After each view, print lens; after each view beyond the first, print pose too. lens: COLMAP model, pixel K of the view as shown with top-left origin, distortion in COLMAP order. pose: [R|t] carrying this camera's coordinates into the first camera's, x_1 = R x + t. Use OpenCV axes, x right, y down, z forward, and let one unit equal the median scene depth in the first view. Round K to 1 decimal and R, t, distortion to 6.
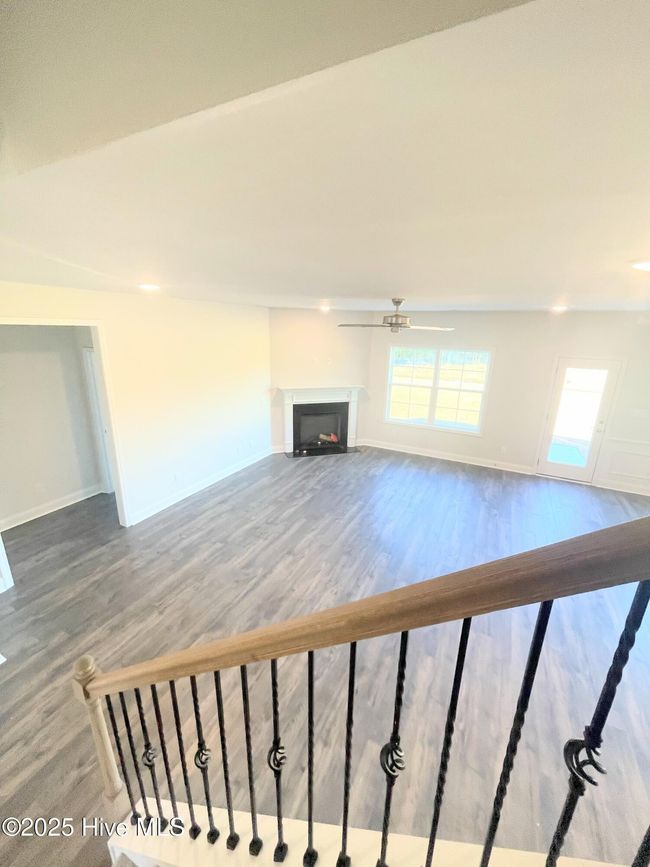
lens RADIAL K [[343.9, 0, 321.3], [0, 343.9, 431.8], [0, 0, 1]] dist [-0.003512, 0.000208]
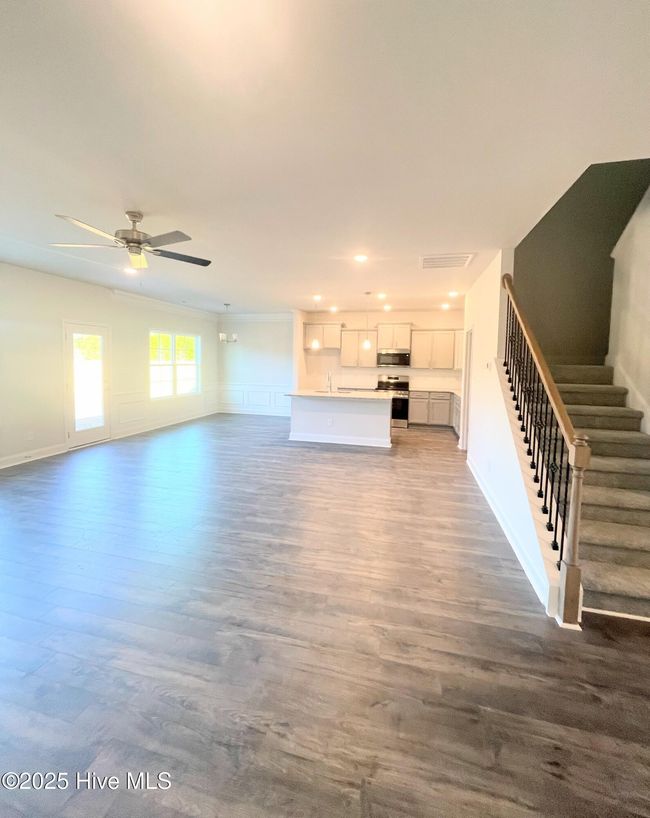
lens RADIAL K [[357.4, 0, 320.2], [0, 357.4, 380.1], [0, 0, 1]] dist [-0.002853, -0.000387]
pose [[-0.228417, -0.075774, 0.970610, -0.465698], [0.263000, 0.955097, 0.136456, -0.006854], [-0.937367, 0.286439, -0.198232, 0.554992]]
